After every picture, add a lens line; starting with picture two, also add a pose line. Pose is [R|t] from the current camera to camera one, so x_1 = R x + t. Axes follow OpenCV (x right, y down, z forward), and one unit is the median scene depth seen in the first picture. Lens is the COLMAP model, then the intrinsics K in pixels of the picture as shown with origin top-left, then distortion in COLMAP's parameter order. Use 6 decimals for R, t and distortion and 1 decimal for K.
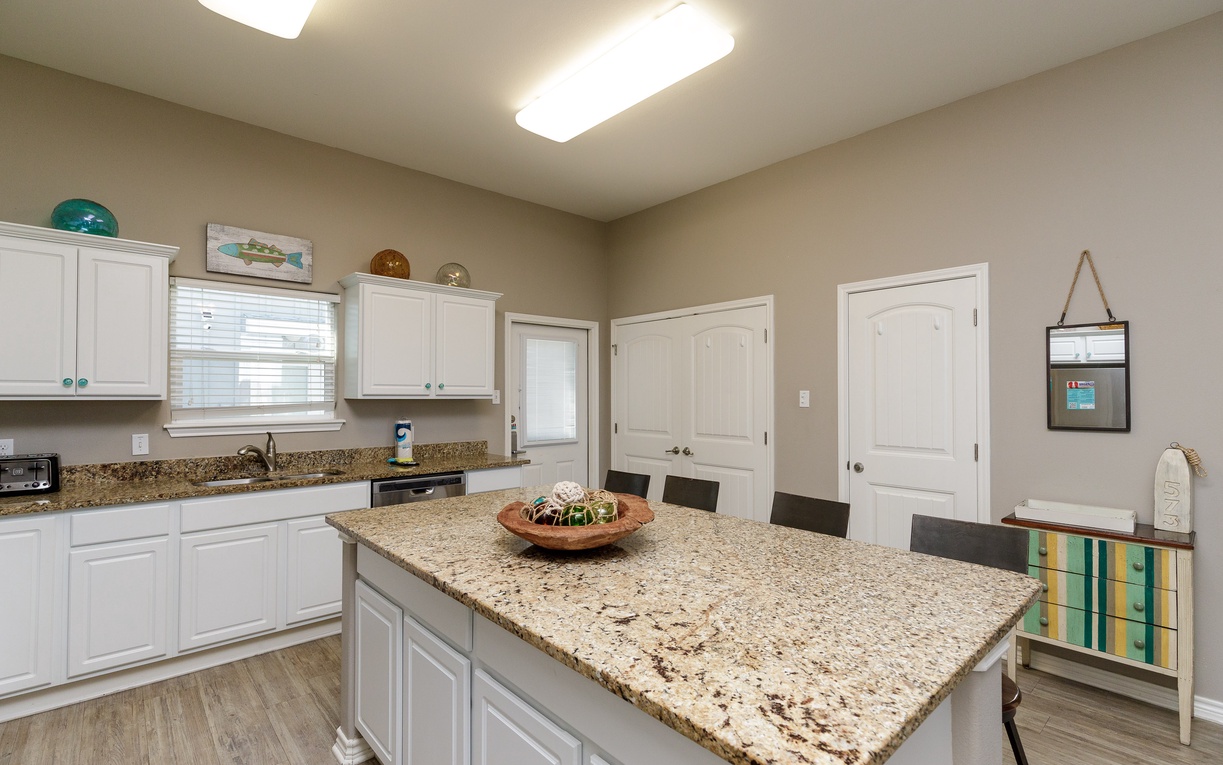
lens RADIAL K [[554.2, 0, 610.6], [0, 554.2, 388.9], [0, 0, 1]] dist [0.002935, 0.000505]
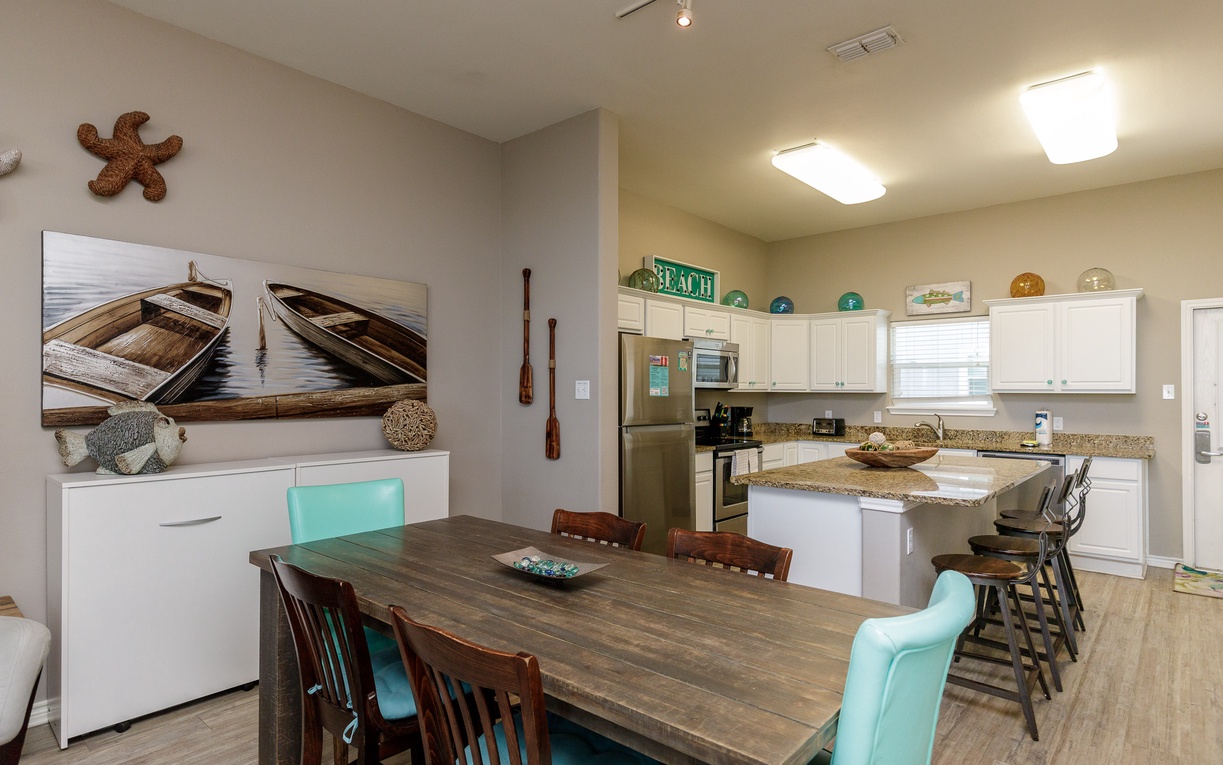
lens RADIAL K [[657.1, 0, 610.6], [0, 657.1, 386.3], [0, 0, 1]] dist [0.000018, 0.000005]
pose [[0.124508, -0.008105, -0.992185, 1.054376], [0.009239, 0.999933, -0.007009, 0.005093], [0.992176, -0.008294, 0.124575, -0.123825]]
